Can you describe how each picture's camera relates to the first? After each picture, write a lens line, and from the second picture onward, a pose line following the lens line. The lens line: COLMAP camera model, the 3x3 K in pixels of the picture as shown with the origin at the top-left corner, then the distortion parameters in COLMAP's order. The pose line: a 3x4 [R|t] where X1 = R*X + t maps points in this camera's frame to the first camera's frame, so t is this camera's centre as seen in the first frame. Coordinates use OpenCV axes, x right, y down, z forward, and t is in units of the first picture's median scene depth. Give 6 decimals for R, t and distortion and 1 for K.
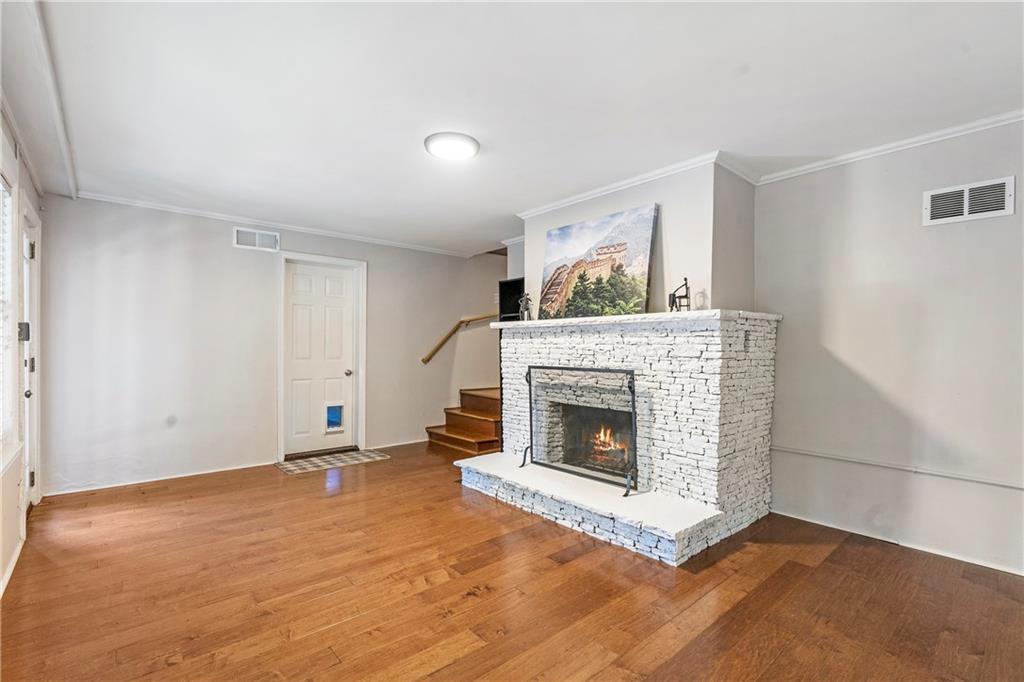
lens RADIAL K [[468.2, 0, 529.6], [0, 468.2, 346.7], [0, 0, 1]] dist [0.000246, 0.000146]
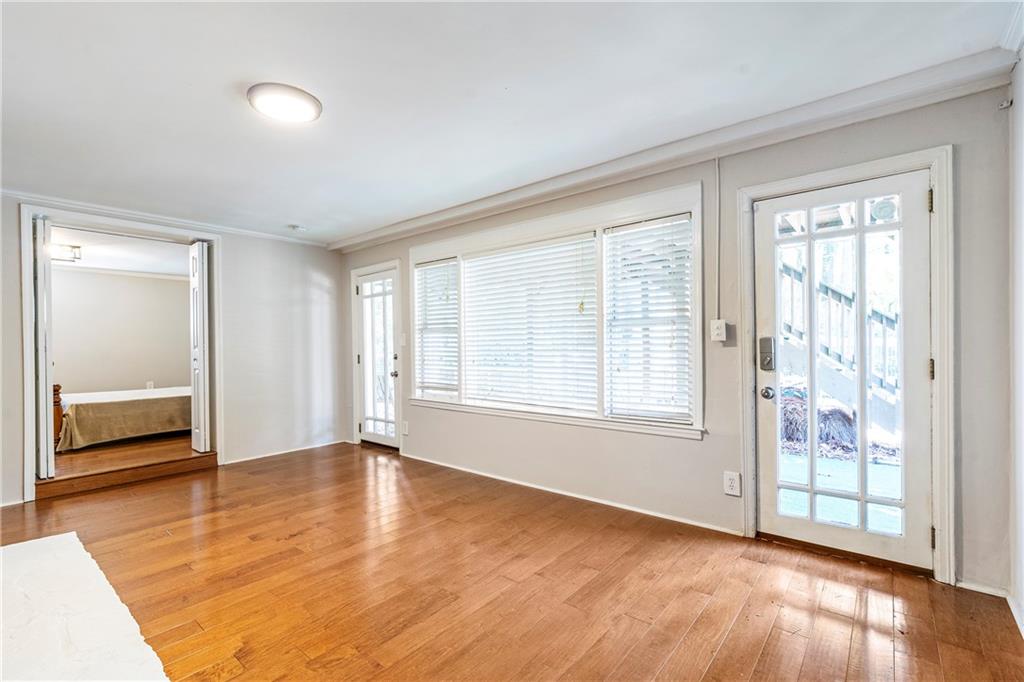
lens RADIAL K [[468.2, 0, 529.6], [0, 468.2, 346.7], [0, 0, 1]] dist [0.000246, 0.000146]
pose [[-0.987758, 0.003687, -0.155952, -0.396099], [0.003307, 0.999991, 0.002693, -0.001647], [0.155961, 0.002144, -0.987761, 1.639021]]
